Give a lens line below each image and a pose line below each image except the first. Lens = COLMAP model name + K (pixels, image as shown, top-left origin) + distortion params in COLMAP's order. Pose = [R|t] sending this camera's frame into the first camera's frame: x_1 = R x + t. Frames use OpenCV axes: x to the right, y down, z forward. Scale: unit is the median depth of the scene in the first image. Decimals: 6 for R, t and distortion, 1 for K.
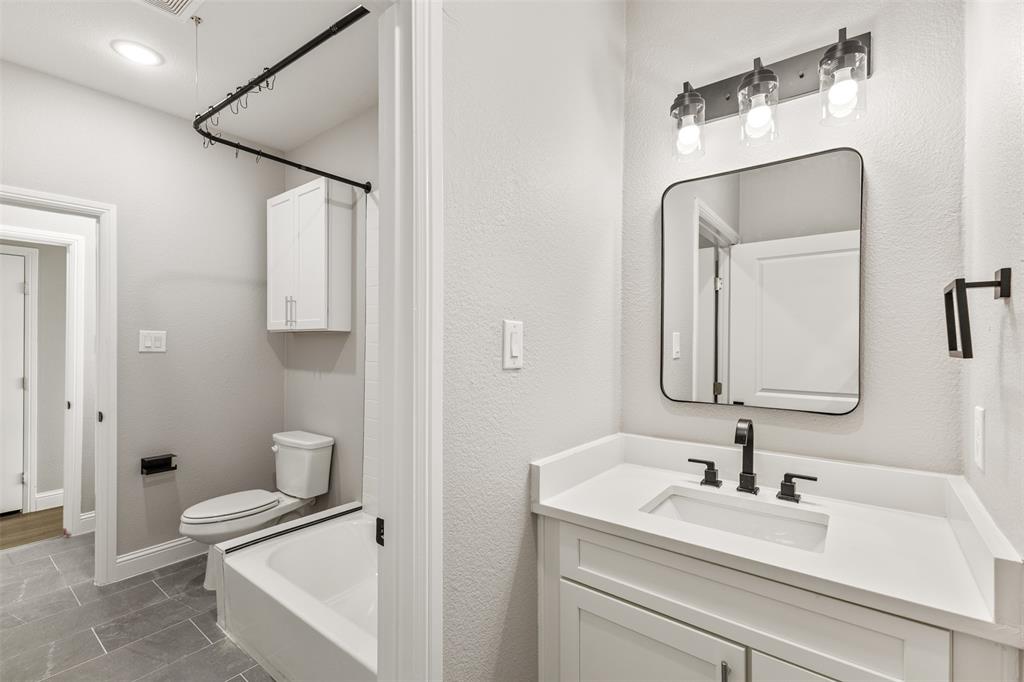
lens RADIAL K [[451.1, 0, 512.0], [0, 451.1, 341.0], [0, 0, 1]] dist [0.007319, 0.000256]
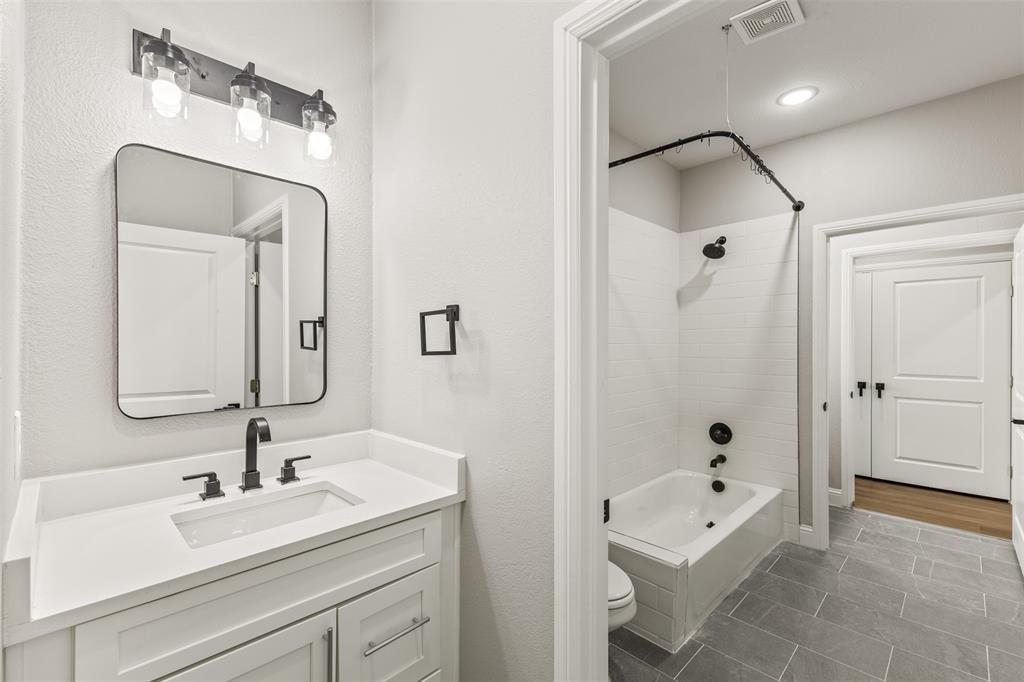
lens RADIAL K [[445.4, 0, 508.5], [0, 445.4, 343.7], [0, 0, 1]] dist [-0.002873, -0.000387]
pose [[0.140486, -0.004241, 0.990074, -0.389914], [-0.002986, 0.999984, 0.004707, 0.001533], [-0.990078, -0.003618, 0.140471, 0.299343]]
